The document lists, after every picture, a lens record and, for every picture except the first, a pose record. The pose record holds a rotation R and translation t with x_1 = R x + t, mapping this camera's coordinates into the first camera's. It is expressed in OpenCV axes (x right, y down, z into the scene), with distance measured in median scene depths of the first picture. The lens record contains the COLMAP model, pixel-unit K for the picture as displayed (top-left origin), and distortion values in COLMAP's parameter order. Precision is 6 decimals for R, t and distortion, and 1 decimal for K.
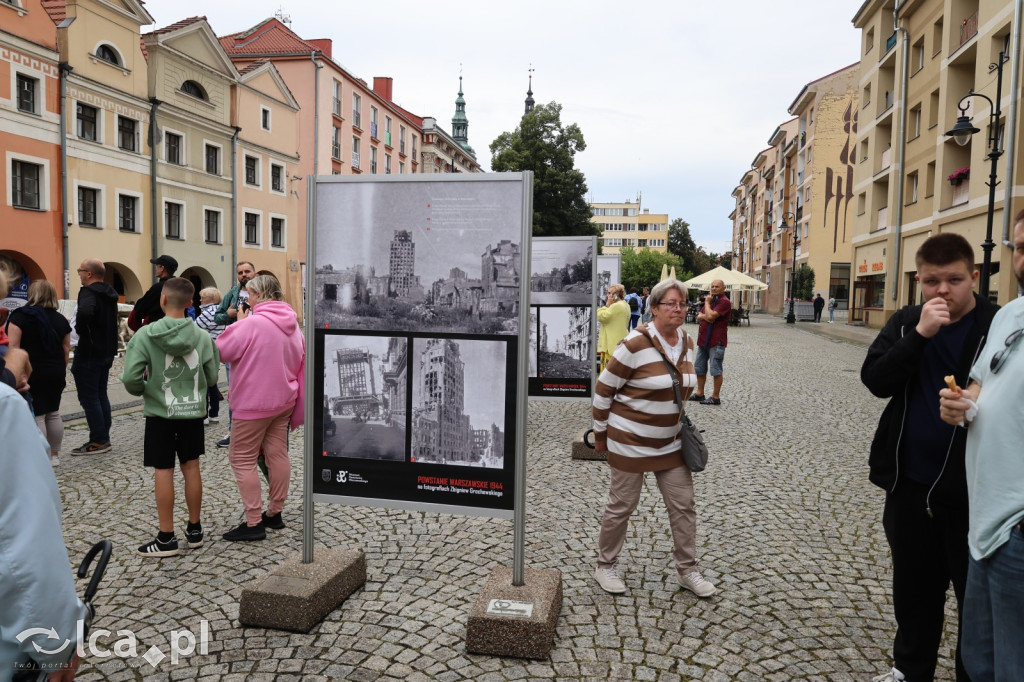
lens RADIAL K [[727.7, 0, 501.5], [0, 727.7, 339.5], [0, 0, 1]] dist [-0.002353, -0.001332]
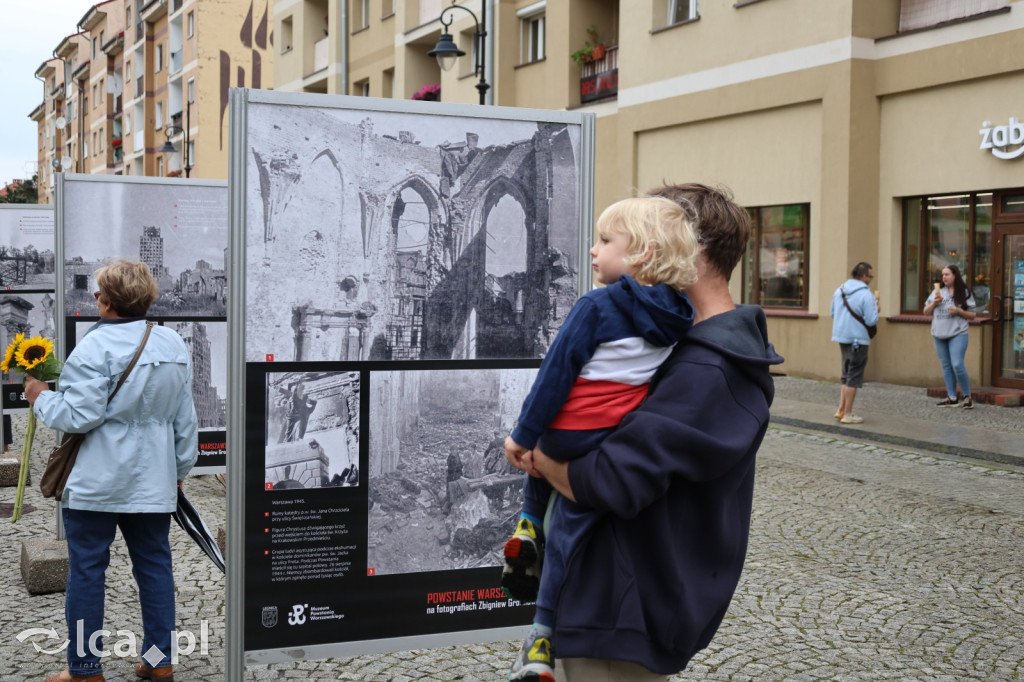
lens RADIAL K [[1423.9, 0, 518.1], [0, 1423.9, 338.4], [0, 0, 1]] dist [0.050635, 0.012061]
pose [[0.797635, -0.038180, 0.601930, -0.118398], [0.042788, 0.999062, 0.006670, 0.003723], [-0.601620, 0.020435, 0.798521, -0.127712]]
